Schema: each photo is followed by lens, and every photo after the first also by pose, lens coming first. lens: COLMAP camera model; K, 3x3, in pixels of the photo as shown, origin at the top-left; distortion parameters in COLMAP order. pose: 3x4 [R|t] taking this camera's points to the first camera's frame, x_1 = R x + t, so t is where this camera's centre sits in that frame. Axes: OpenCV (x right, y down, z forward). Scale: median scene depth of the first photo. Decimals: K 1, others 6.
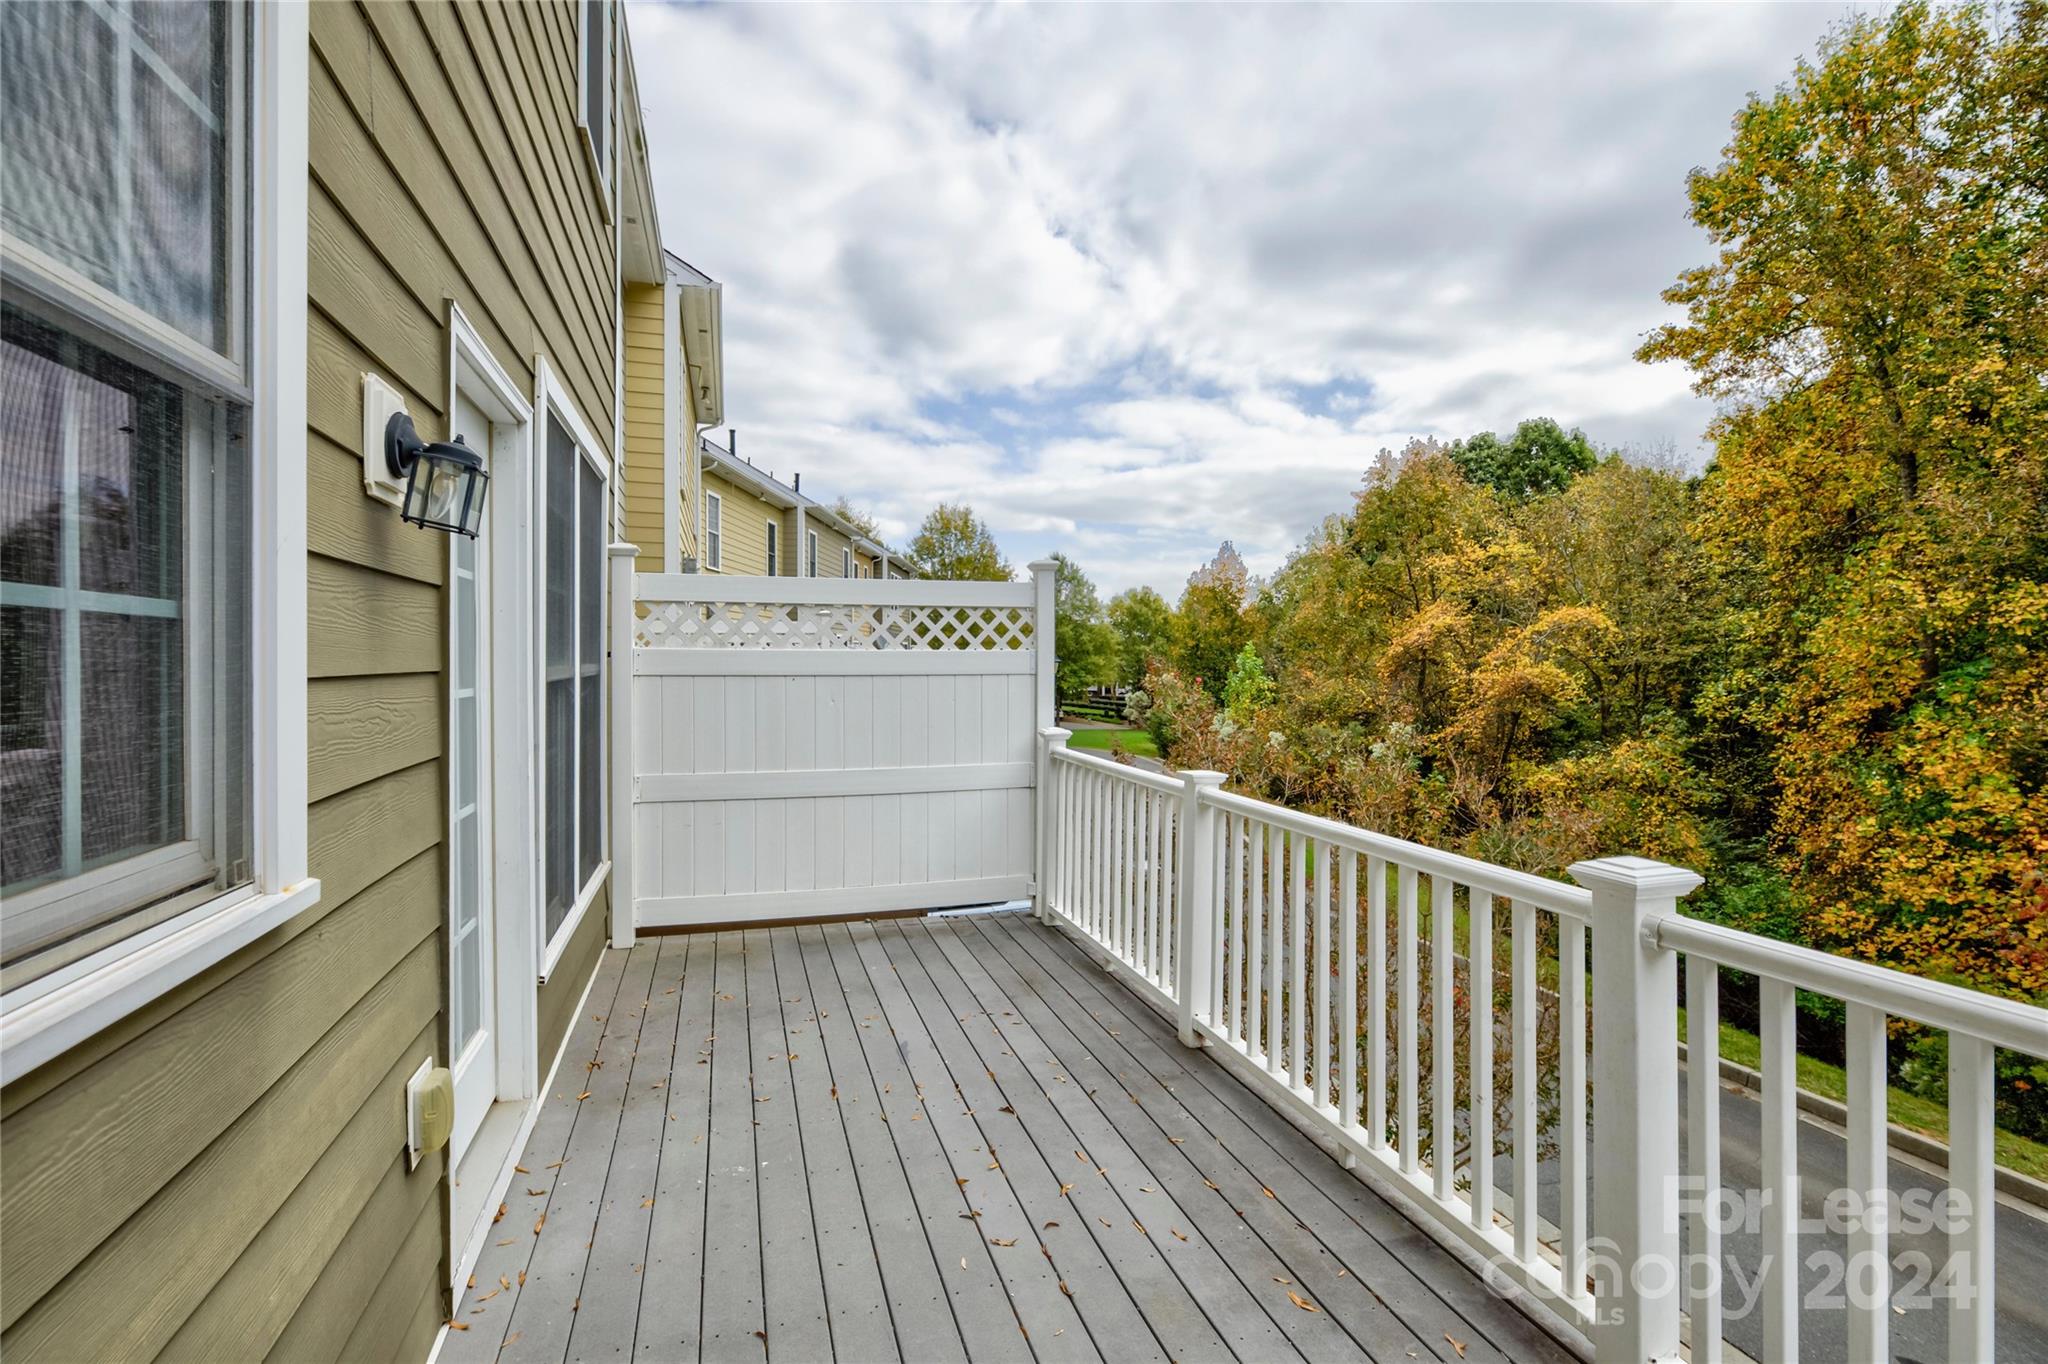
lens RADIAL K [[924.0, 0, 1020.3], [0, 924.0, 671.5], [0, 0, 1]] dist [-0.005275, 0.000438]
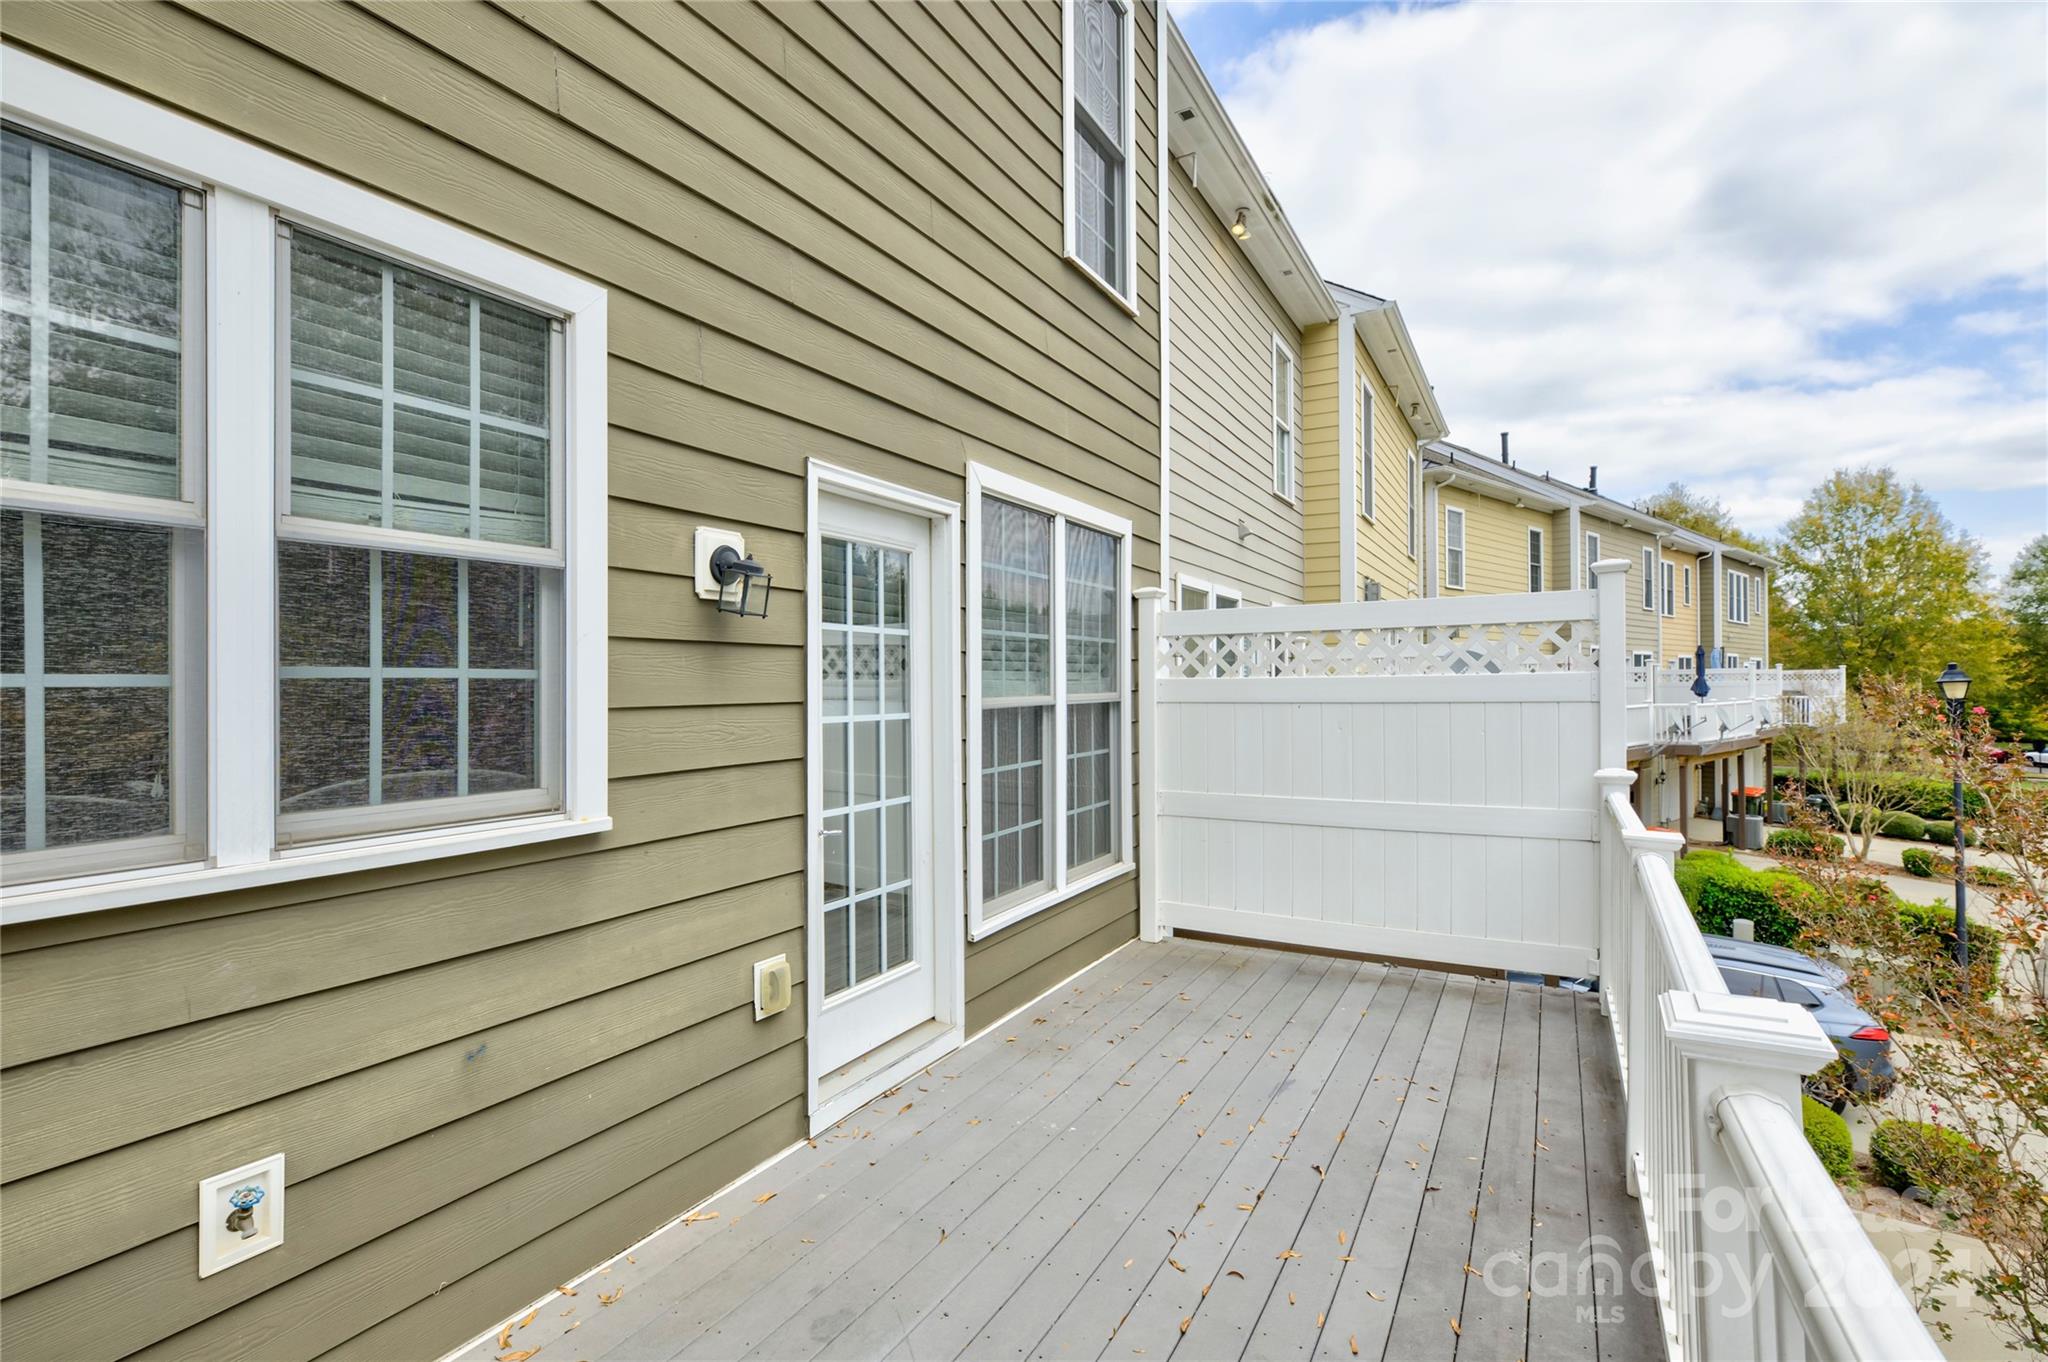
lens RADIAL K [[950.7, 0, 1032.1], [0, 950.7, 683.1], [0, 0, 1]] dist [-0.009493, -0.000389]
pose [[0.687730, -0.017556, -0.725754, 0.316431], [0.006920, 0.999821, -0.017628, -0.000954], [0.725934, 0.007101, 0.687728, 0.082665]]
